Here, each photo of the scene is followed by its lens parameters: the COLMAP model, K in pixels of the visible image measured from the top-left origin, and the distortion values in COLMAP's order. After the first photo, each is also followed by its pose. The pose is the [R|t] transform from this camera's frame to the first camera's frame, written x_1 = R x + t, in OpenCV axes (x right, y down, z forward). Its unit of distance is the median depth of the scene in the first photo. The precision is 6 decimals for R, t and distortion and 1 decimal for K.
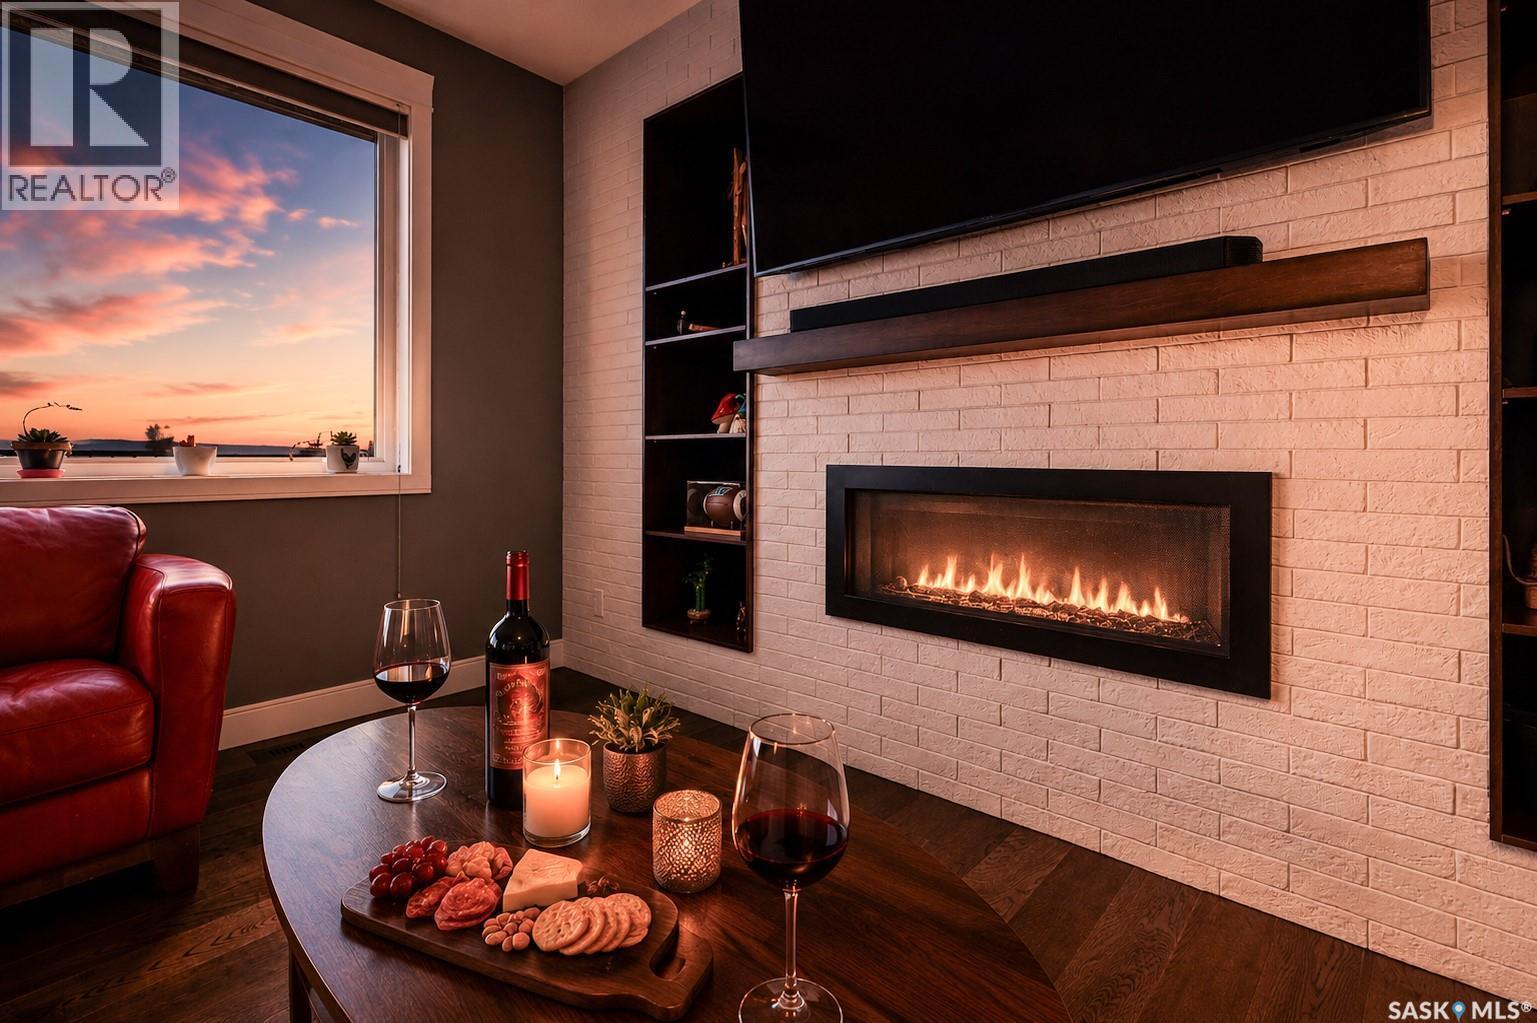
lens RADIAL K [[746.2, 0, 759.4], [0, 746.2, 452.7], [0, 0, 1]] dist [0.000247, 0.000144]
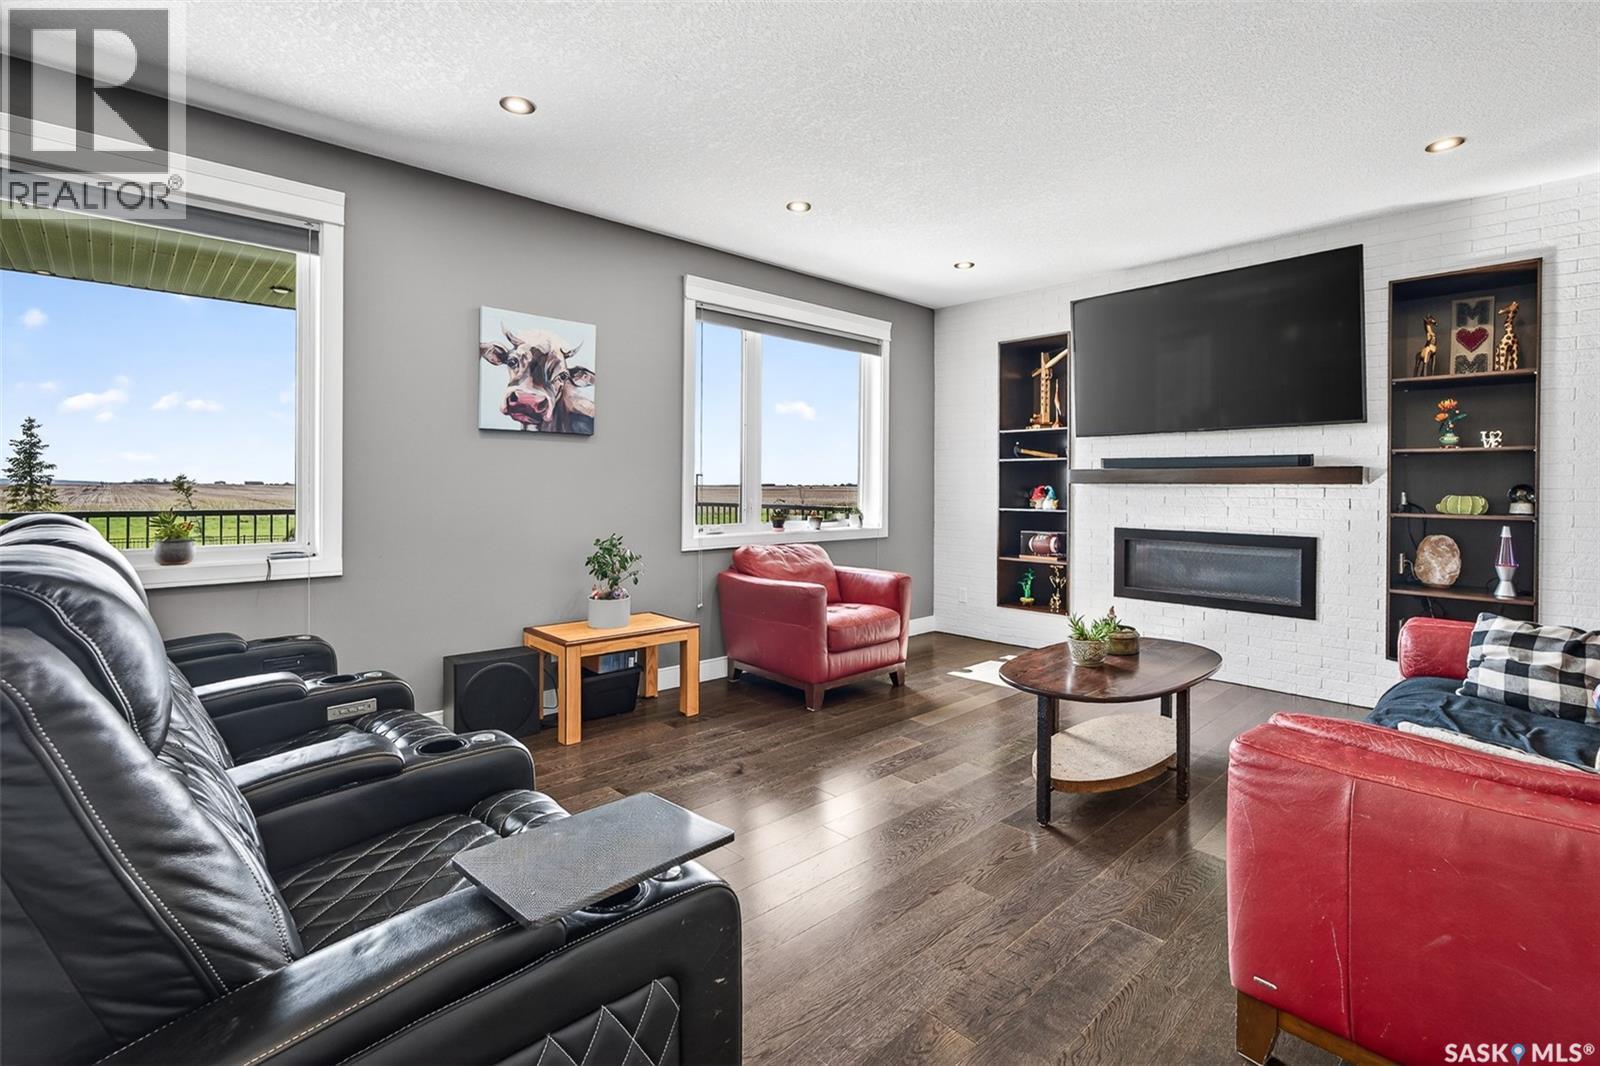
lens RADIAL K [[742.8, 0, 814.2], [0, 742.8, 477.7], [0, 0, 1]] dist [-0.003204, -0.000135]
pose [[0.999458, 0.005875, -0.032393, -0.630913], [-0.005967, 0.999978, -0.002723, -0.103136], [0.032376, 0.002915, 0.999471, -1.045256]]
